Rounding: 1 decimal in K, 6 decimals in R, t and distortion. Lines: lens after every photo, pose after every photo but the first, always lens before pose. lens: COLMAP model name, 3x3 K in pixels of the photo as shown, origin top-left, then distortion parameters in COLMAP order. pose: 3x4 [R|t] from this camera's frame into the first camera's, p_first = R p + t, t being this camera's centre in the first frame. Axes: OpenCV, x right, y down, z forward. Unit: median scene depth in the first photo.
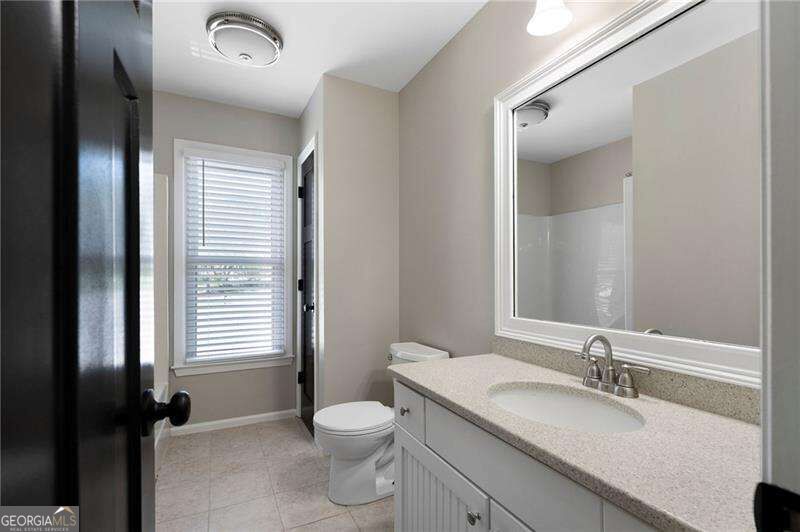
lens RADIAL K [[375.6, 0, 391.8], [0, 375.6, 272.0], [0, 0, 1]] dist [-0.004654, -0.001800]
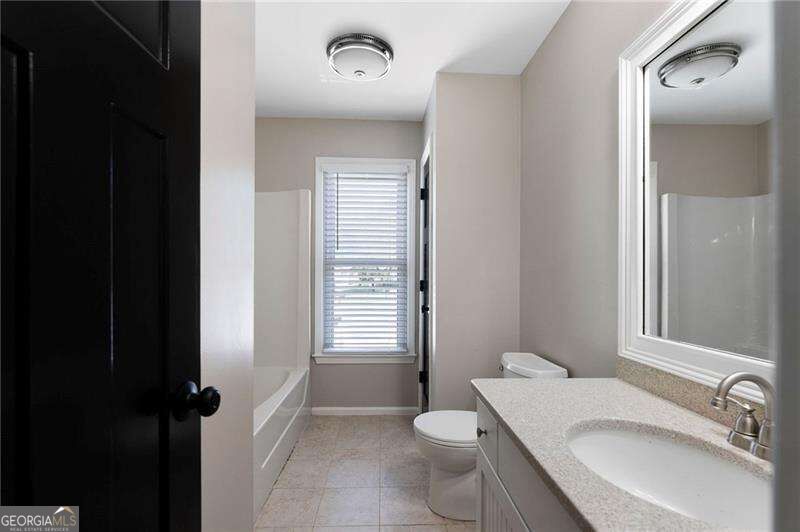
lens RADIAL K [[375.6, 0, 396.0], [0, 375.6, 269.4], [0, 0, 1]] dist [-0.004654, -0.001800]
pose [[0.907053, -0.000854, -0.421016, 0.153684], [0.001939, 0.999996, 0.002150, -0.014605], [0.421013, -0.002767, 0.907051, 0.067108]]
